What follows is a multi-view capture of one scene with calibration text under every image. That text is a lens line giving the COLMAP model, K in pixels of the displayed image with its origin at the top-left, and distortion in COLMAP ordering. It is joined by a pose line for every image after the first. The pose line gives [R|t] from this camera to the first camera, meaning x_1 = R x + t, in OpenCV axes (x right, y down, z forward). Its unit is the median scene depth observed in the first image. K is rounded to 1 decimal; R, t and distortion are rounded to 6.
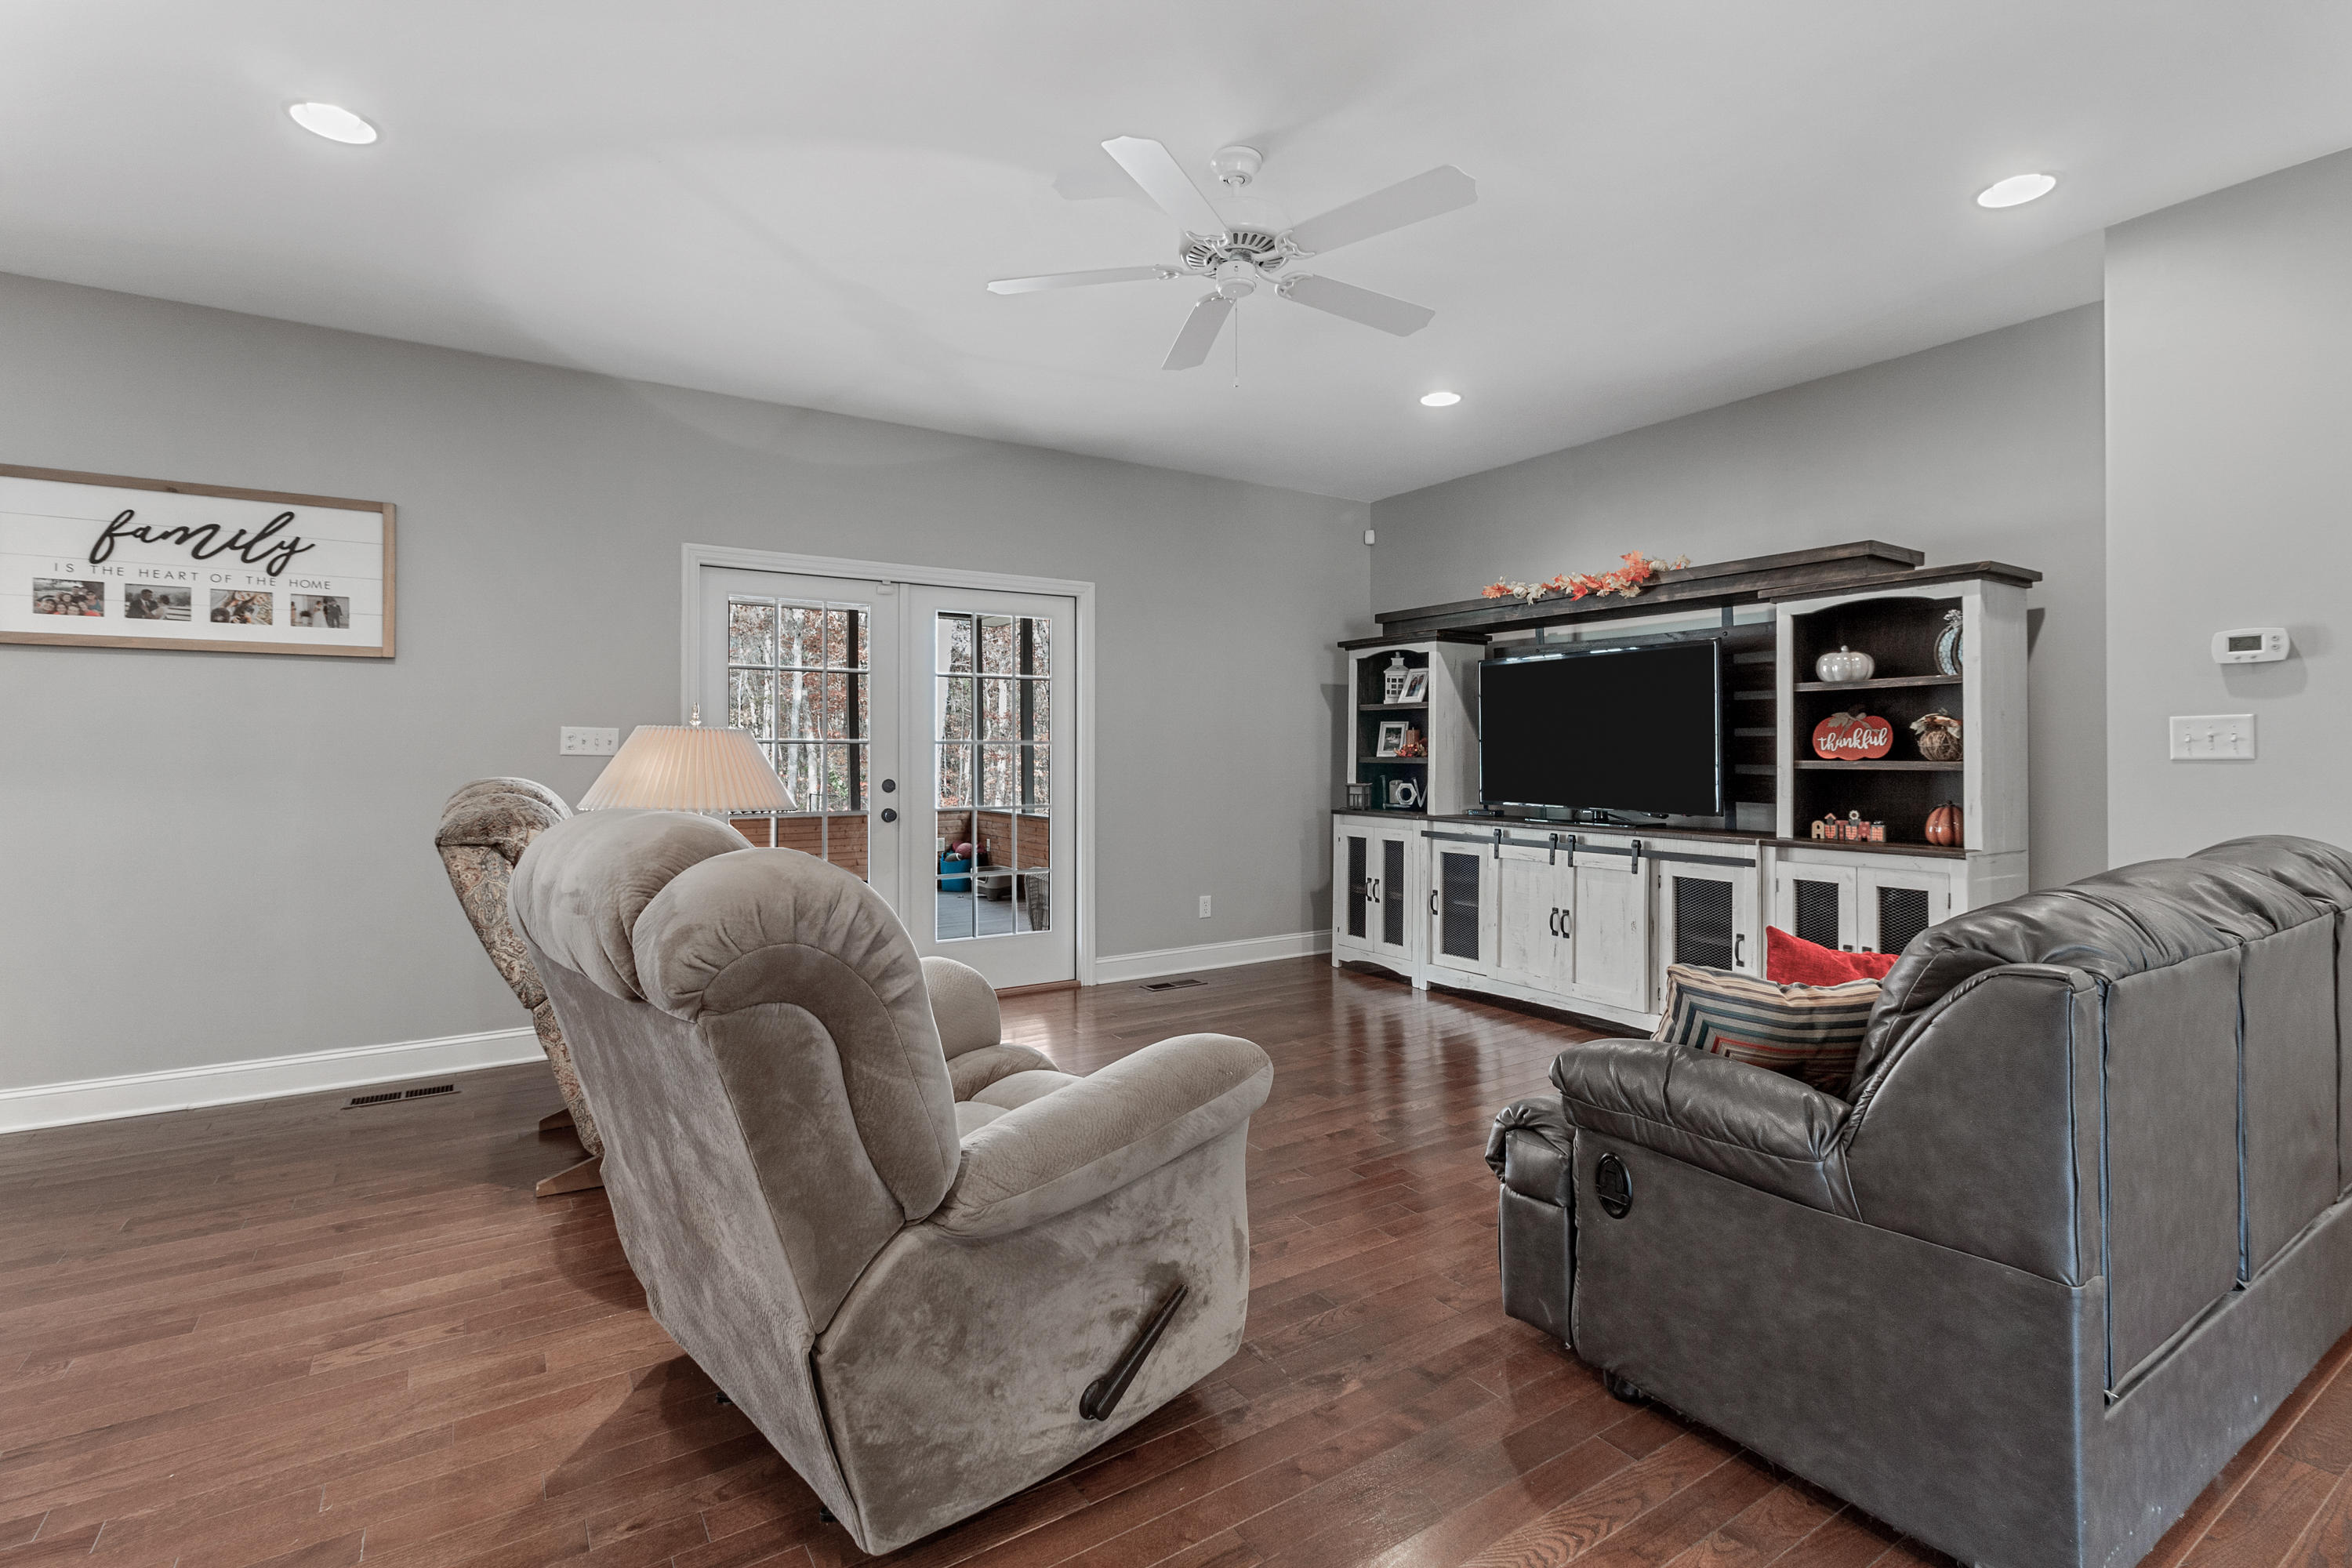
lens RADIAL K [[1088.3, 0, 1157.4], [0, 1088.3, 740.9], [0, 0, 1]] dist [-0.000666, -0.000816]
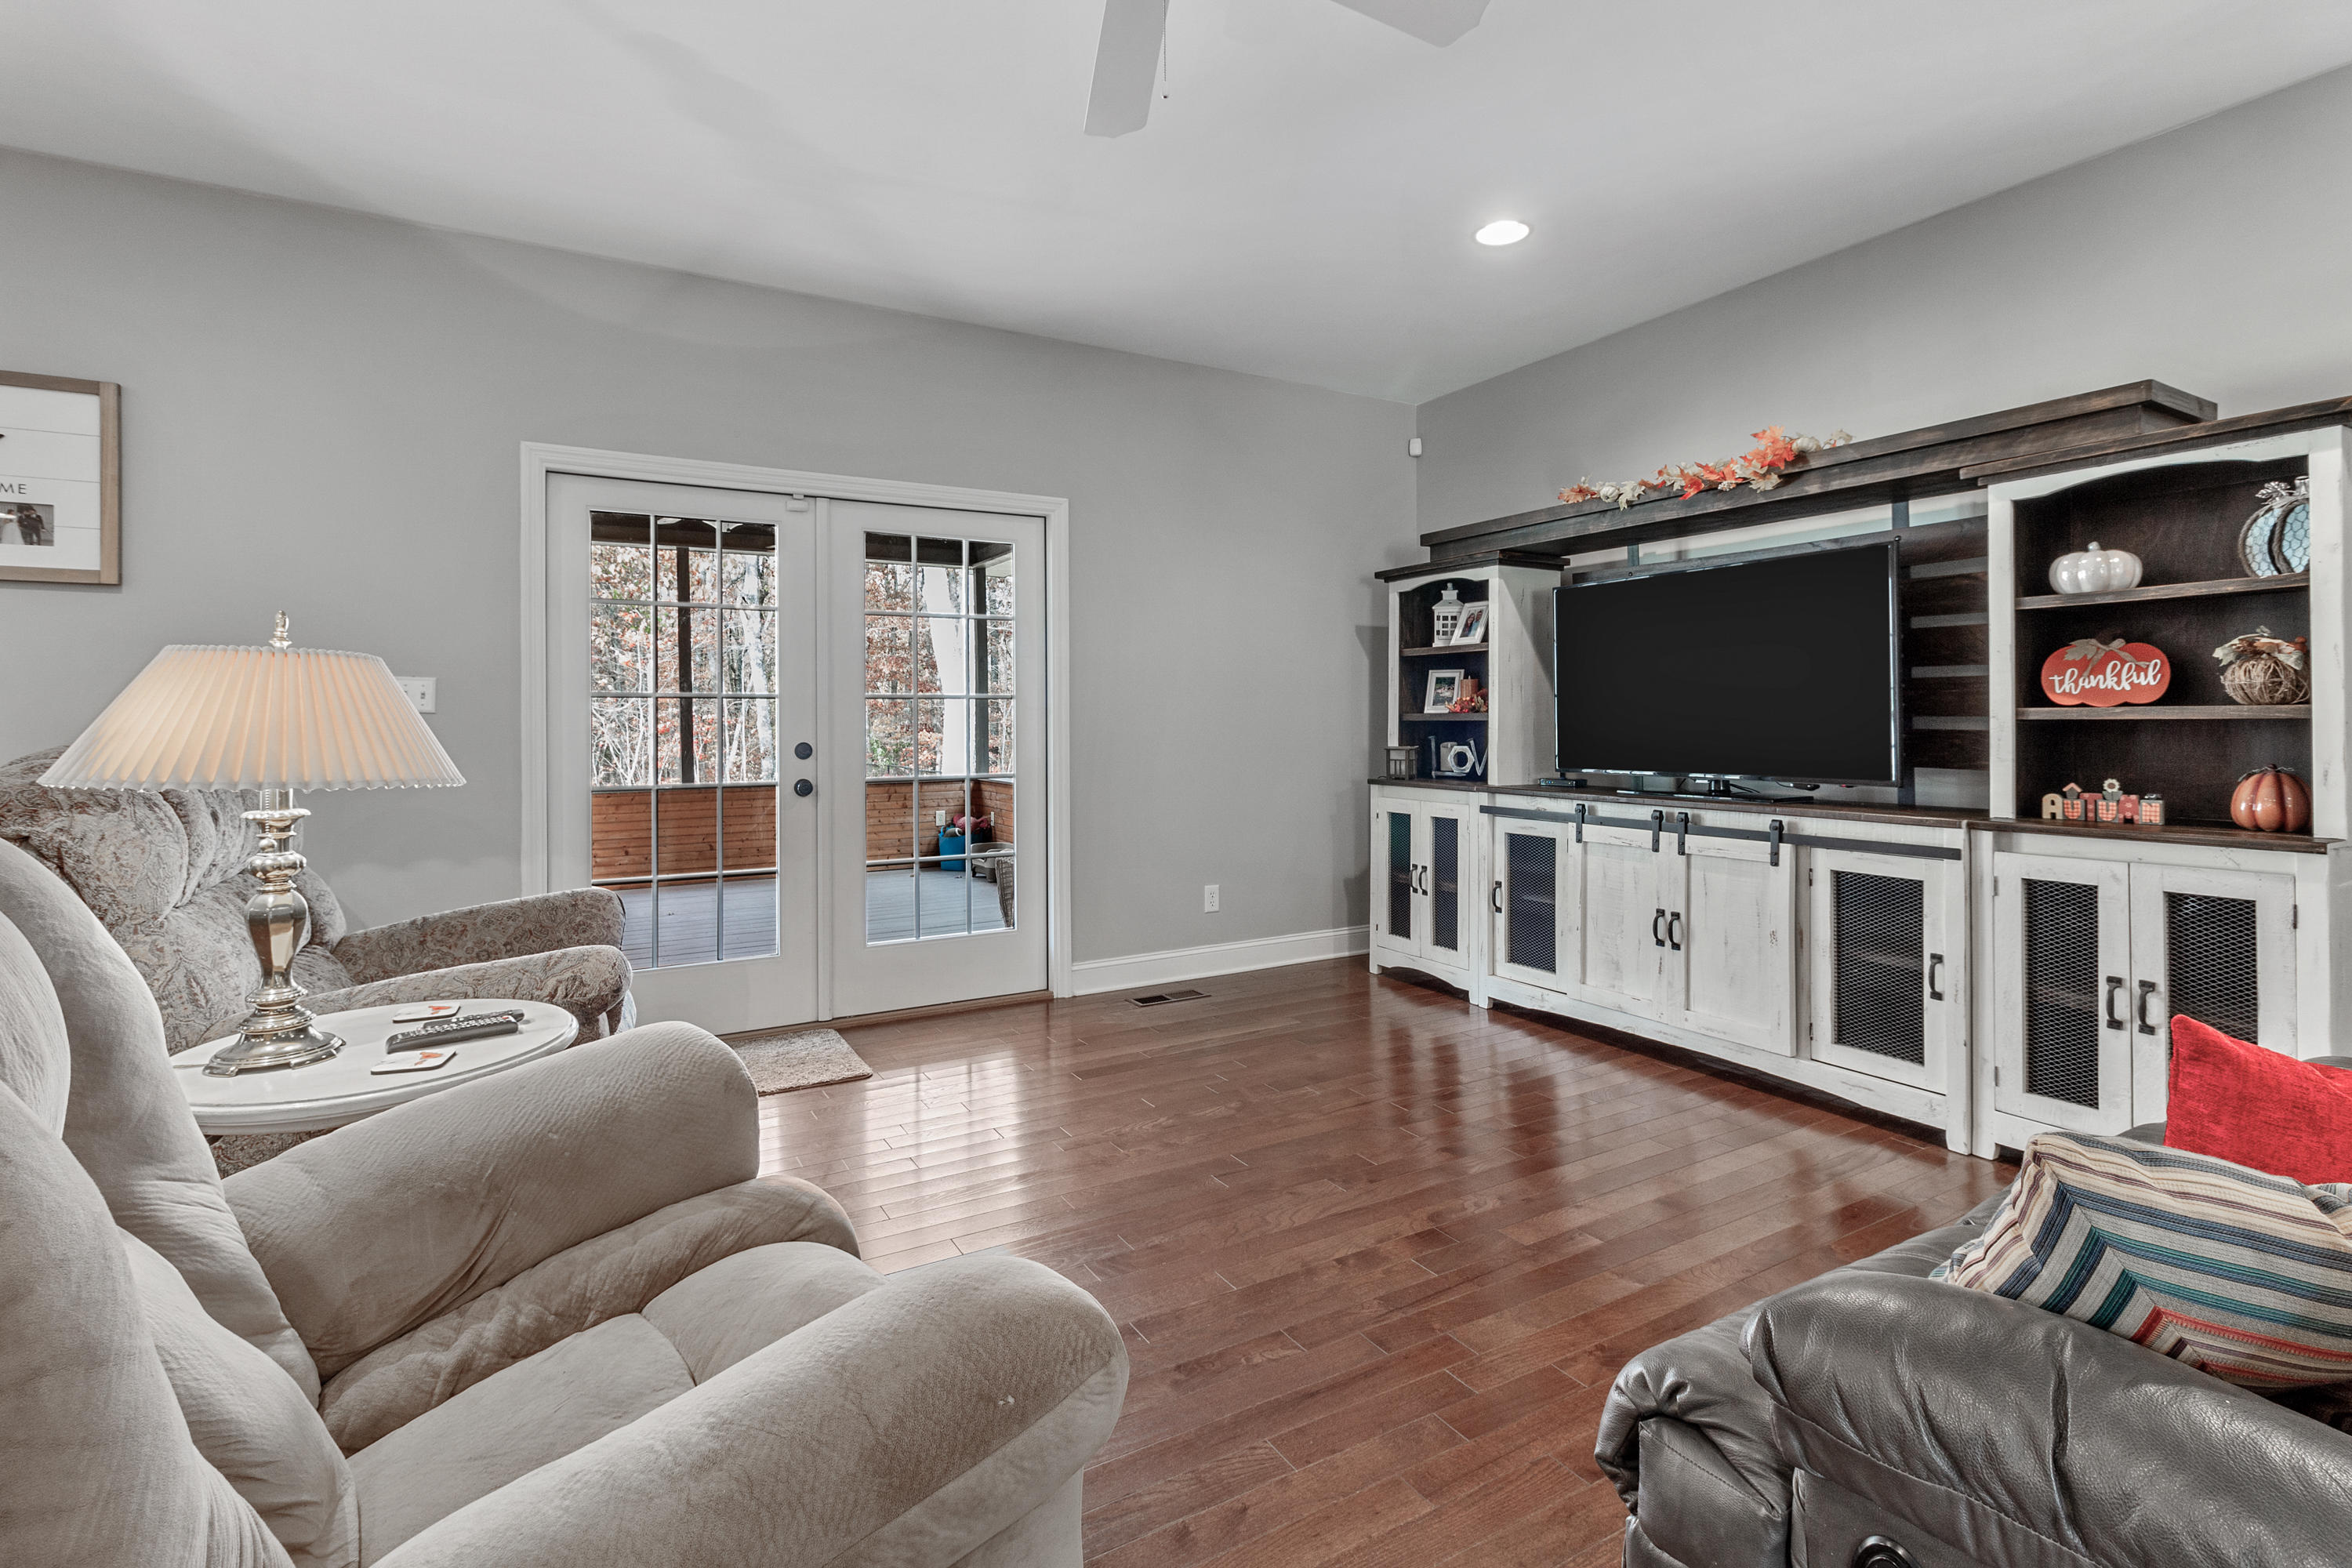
lens RADIAL K [[1088.3, 0, 1160.4], [0, 1088.3, 712.5], [0, 0, 1]] dist [-0.000666, -0.000816]
pose [[0.998636, -0.005630, -0.051904, 0.071480], [0.005770, 0.999980, 0.002551, 0.016151], [0.051888, -0.002847, 0.998649, 0.274299]]
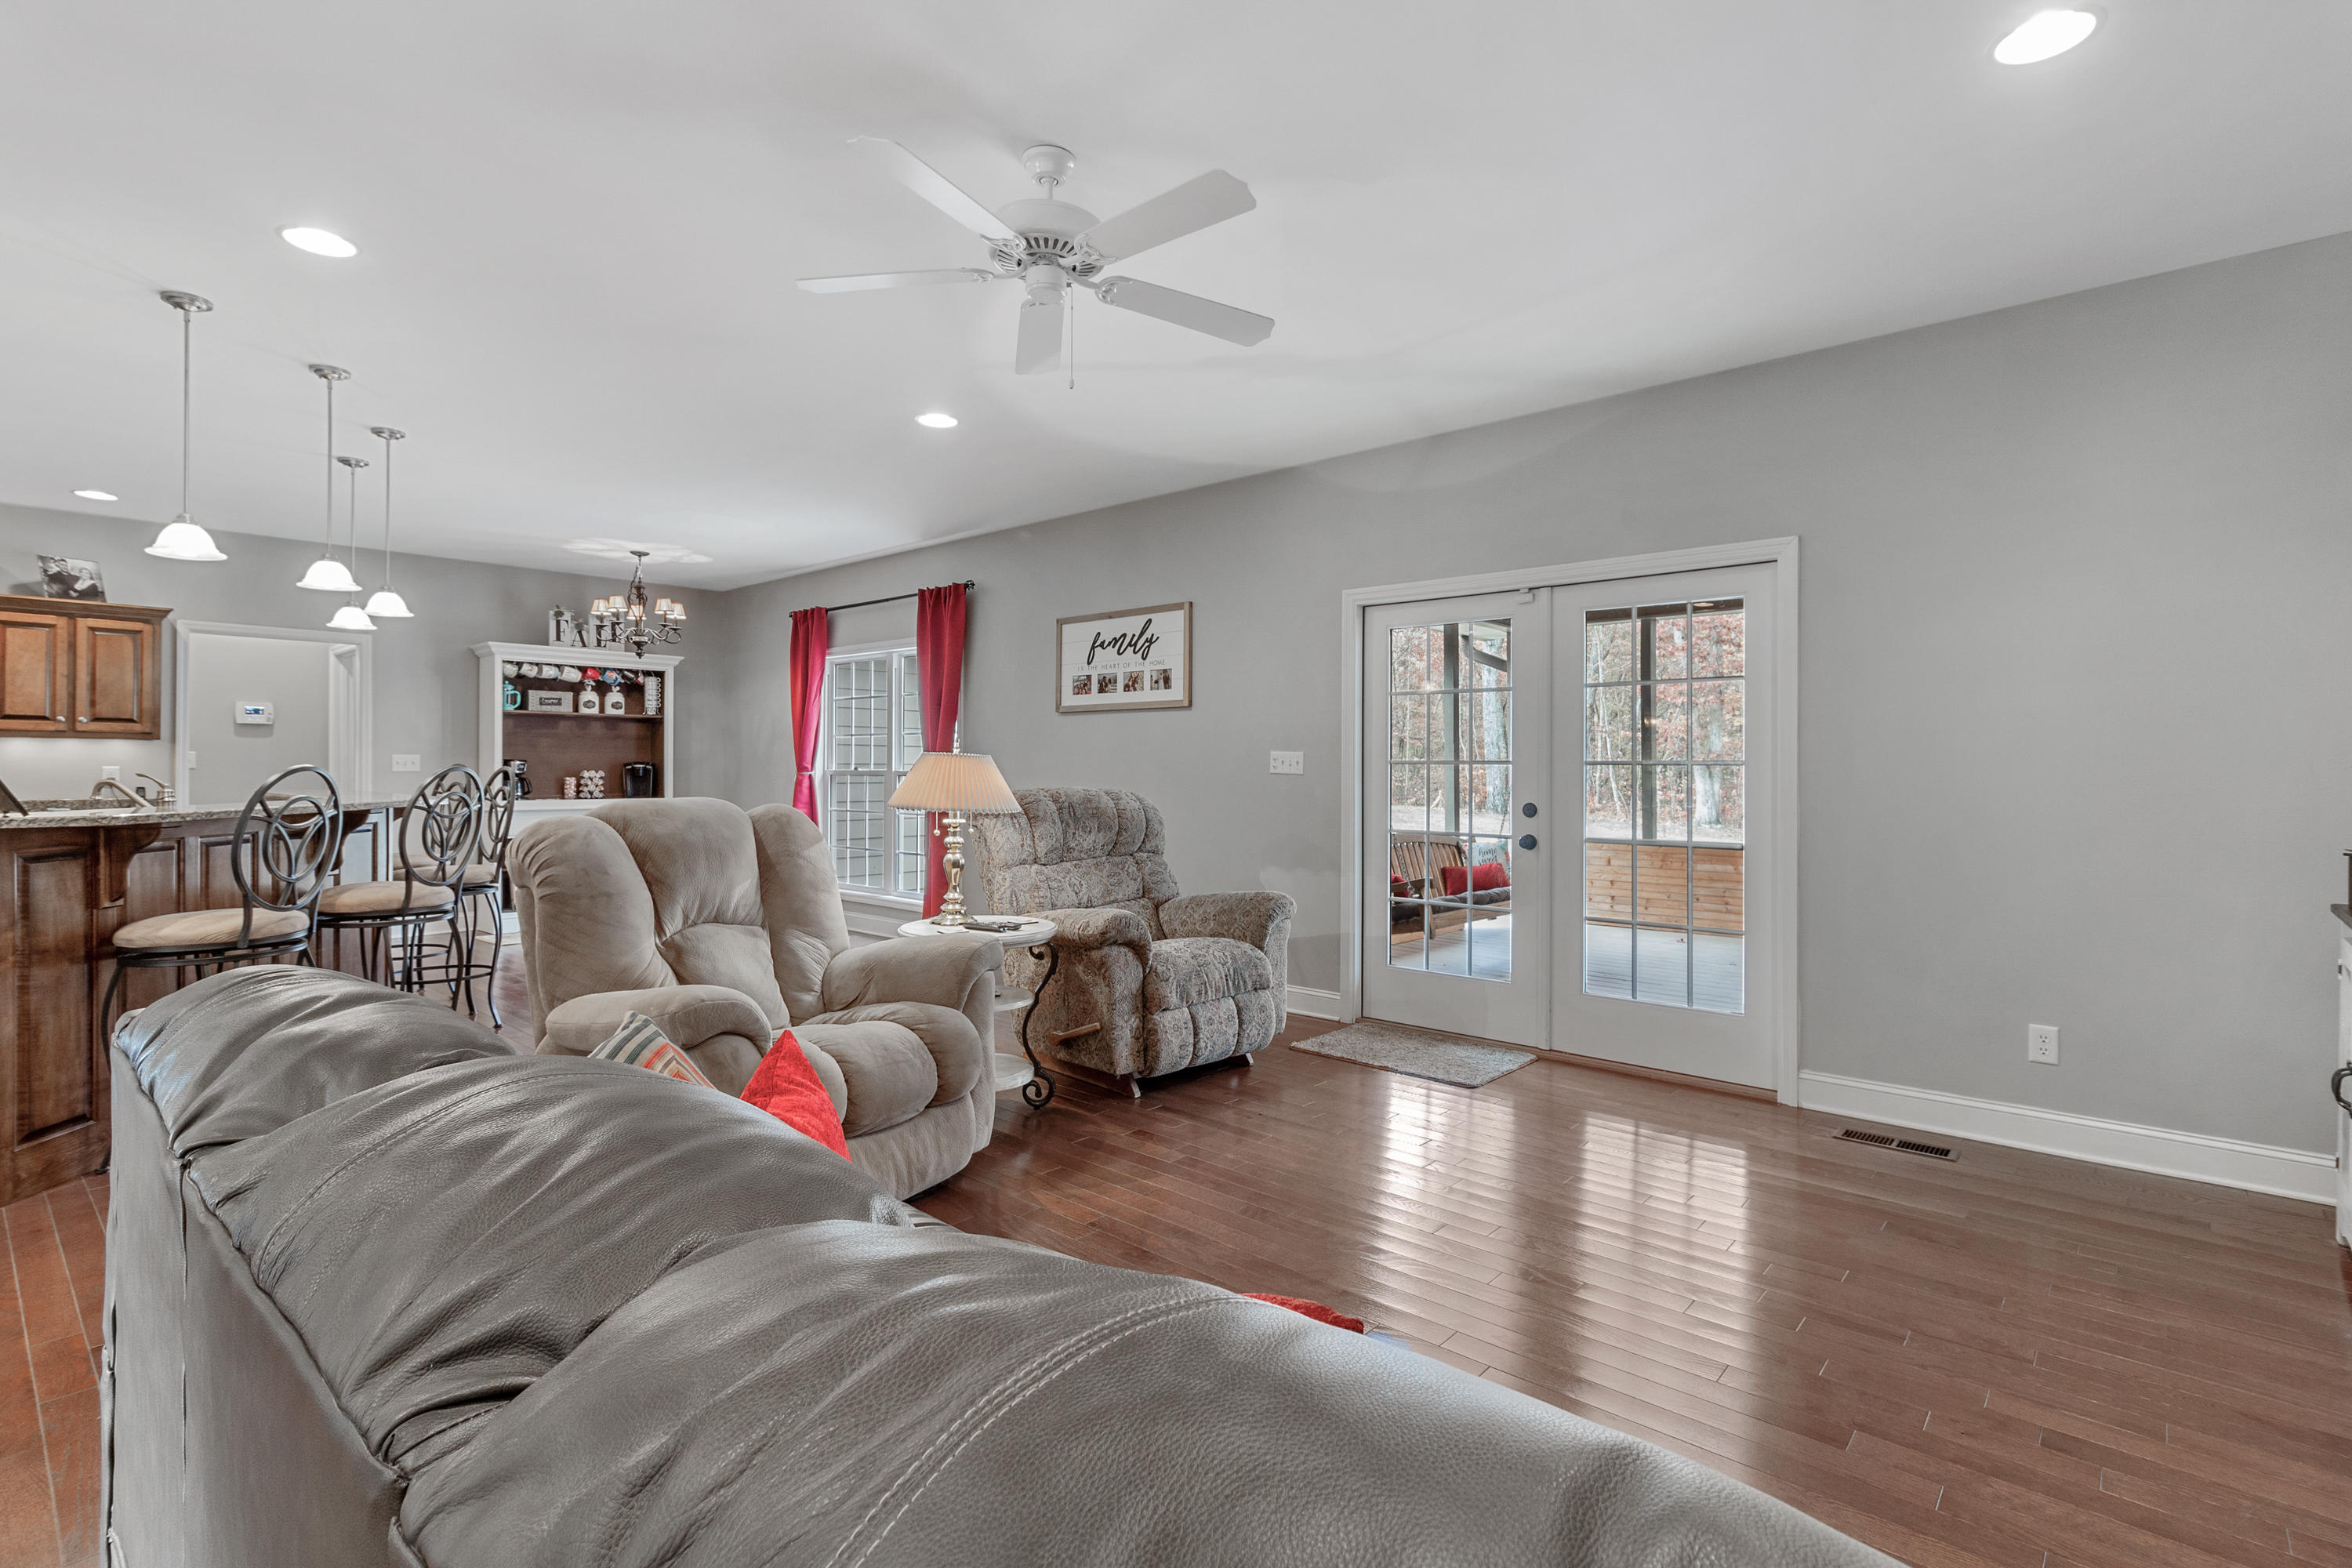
lens RADIAL K [[1088.3, 0, 1171.7], [0, 1088.3, 769.6], [0, 0, 1]] dist [-0.000666, -0.000816]
pose [[0.266625, 0.002445, -0.963797, 0.711753], [0.002821, 0.999991, 0.003317, 0.003935], [0.963796, -0.003603, 0.266615, 0.587900]]
